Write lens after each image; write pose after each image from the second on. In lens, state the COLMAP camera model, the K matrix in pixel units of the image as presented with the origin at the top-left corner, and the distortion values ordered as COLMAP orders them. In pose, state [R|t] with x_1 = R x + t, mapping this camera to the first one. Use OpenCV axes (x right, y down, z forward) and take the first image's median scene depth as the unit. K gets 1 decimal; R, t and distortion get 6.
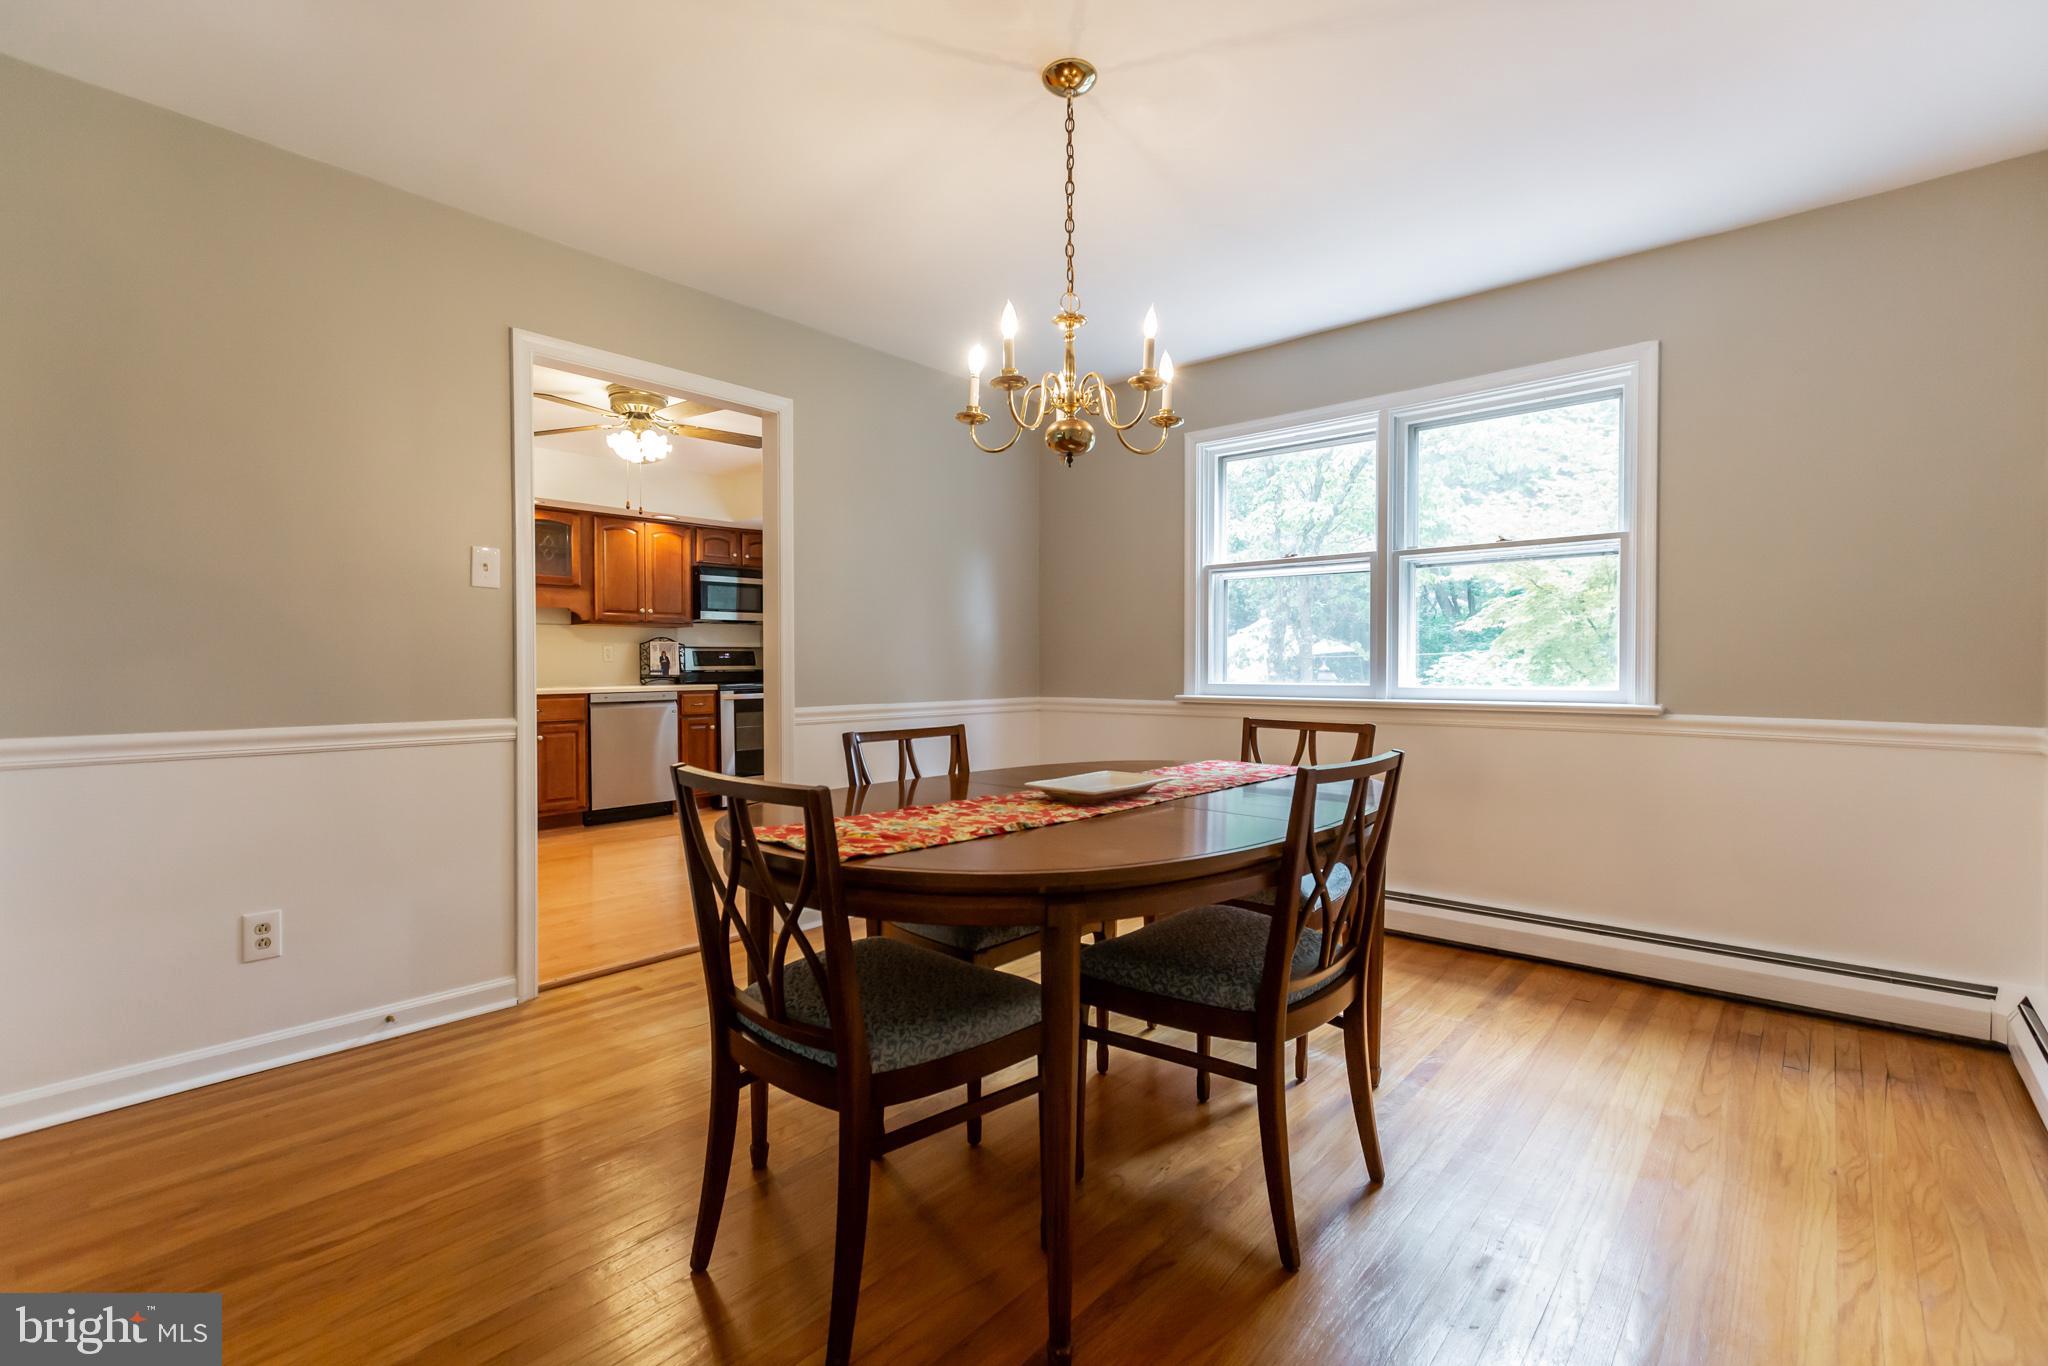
lens RADIAL K [[930.8, 0, 1024.3], [0, 930.8, 676.6], [0, 0, 1]] dist [0.002137, 0.000037]
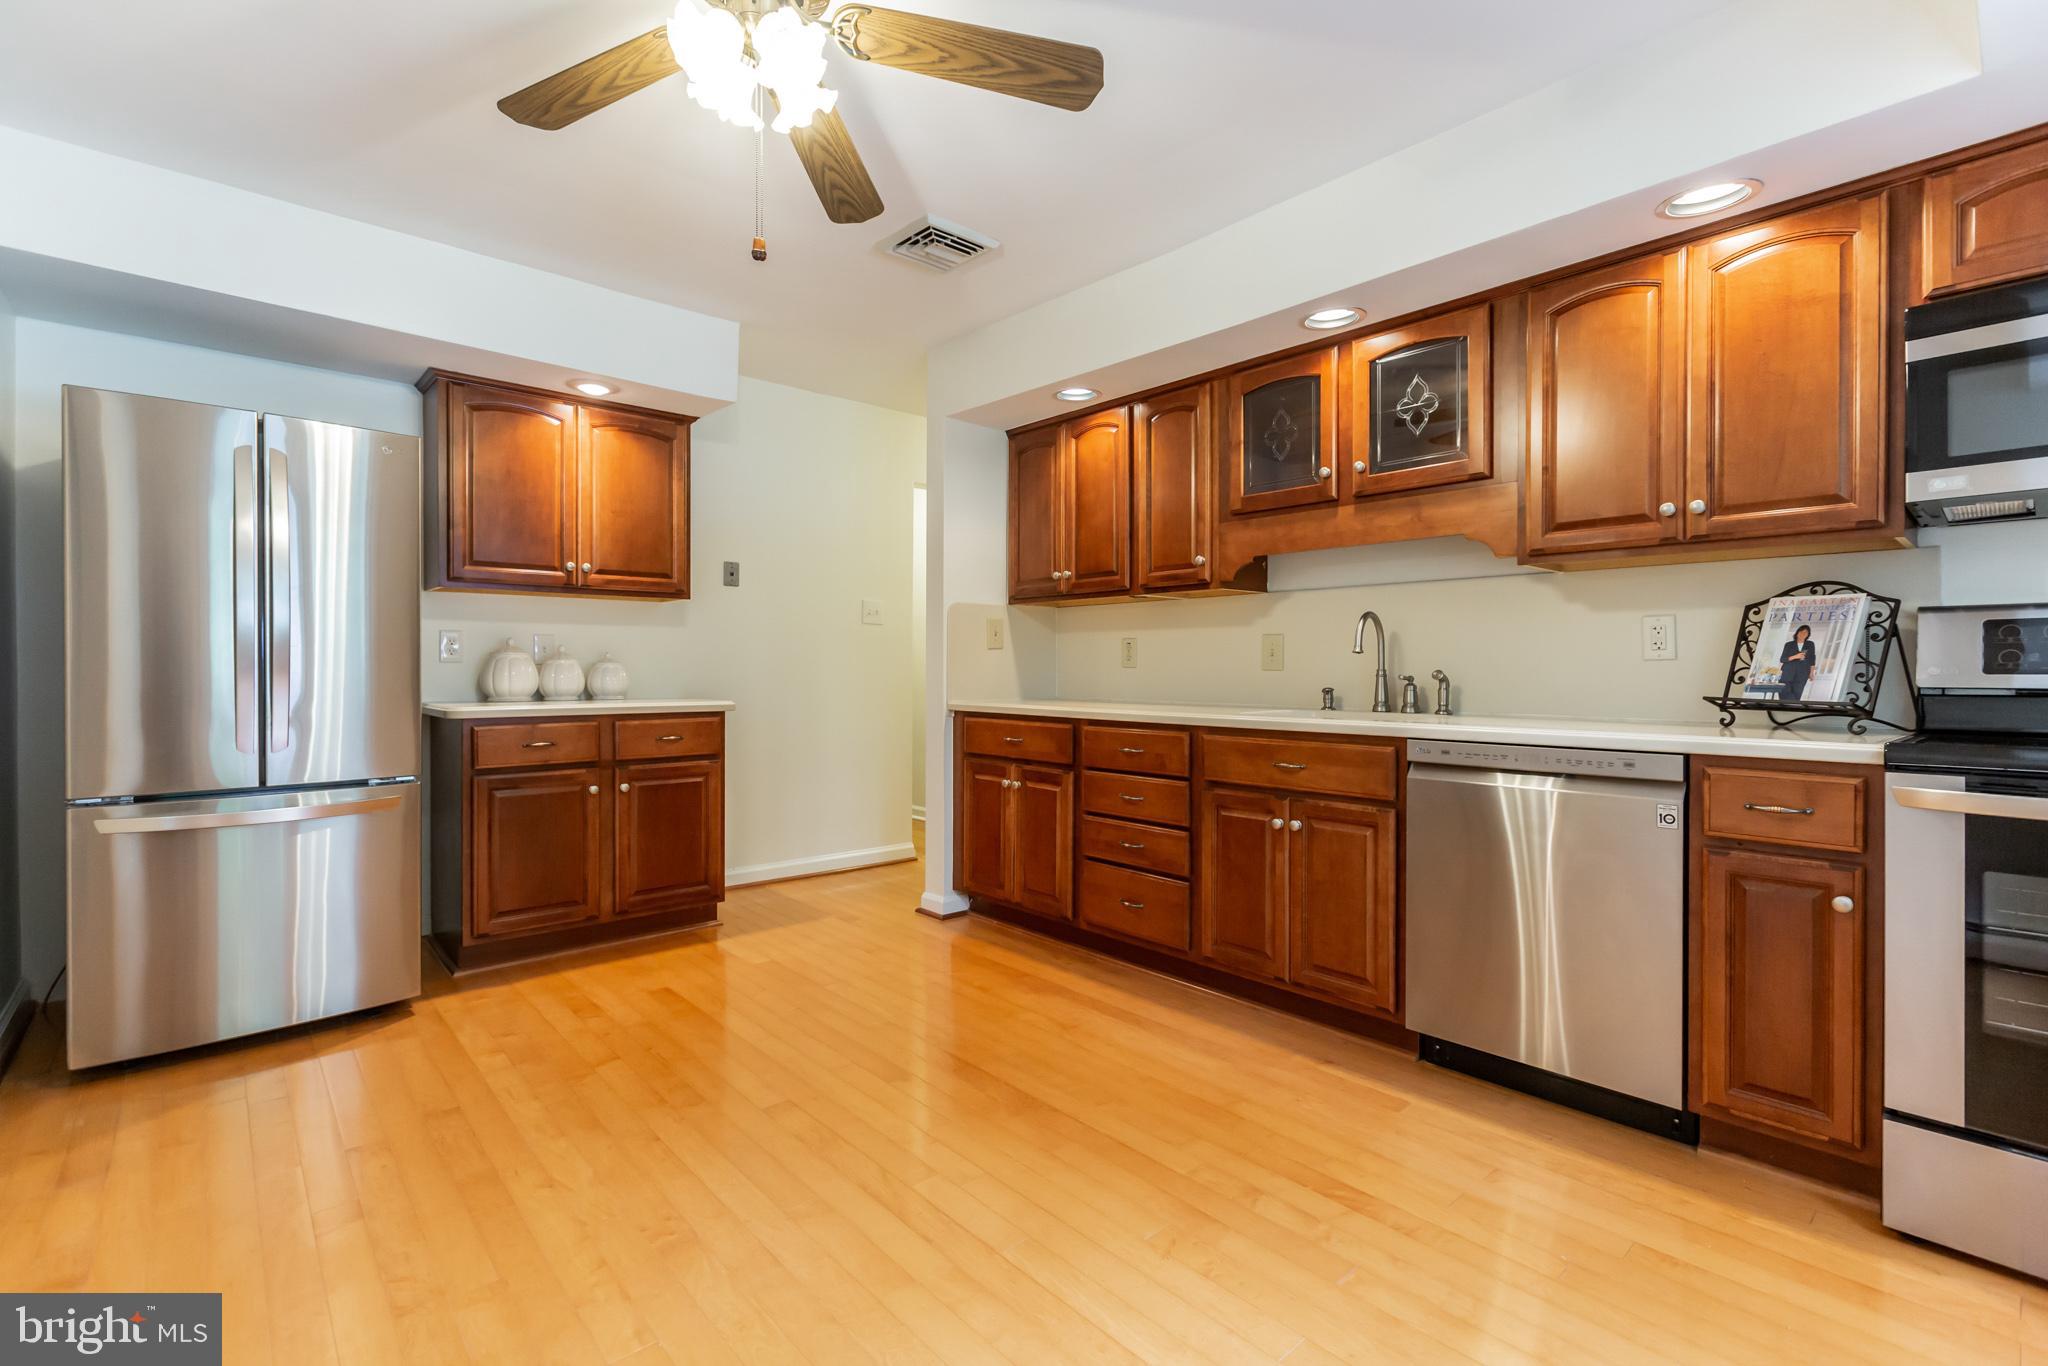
lens RADIAL K [[930.8, 0, 1024.0], [0, 930.8, 676.2], [0, 0, 1]] dist [0.002137, 0.000037]
pose [[-0.136449, 0.016618, -0.990508, -0.040101], [-0.017849, 0.999656, 0.019230, -0.011752], [0.990486, 0.020303, -0.136105, 0.798387]]
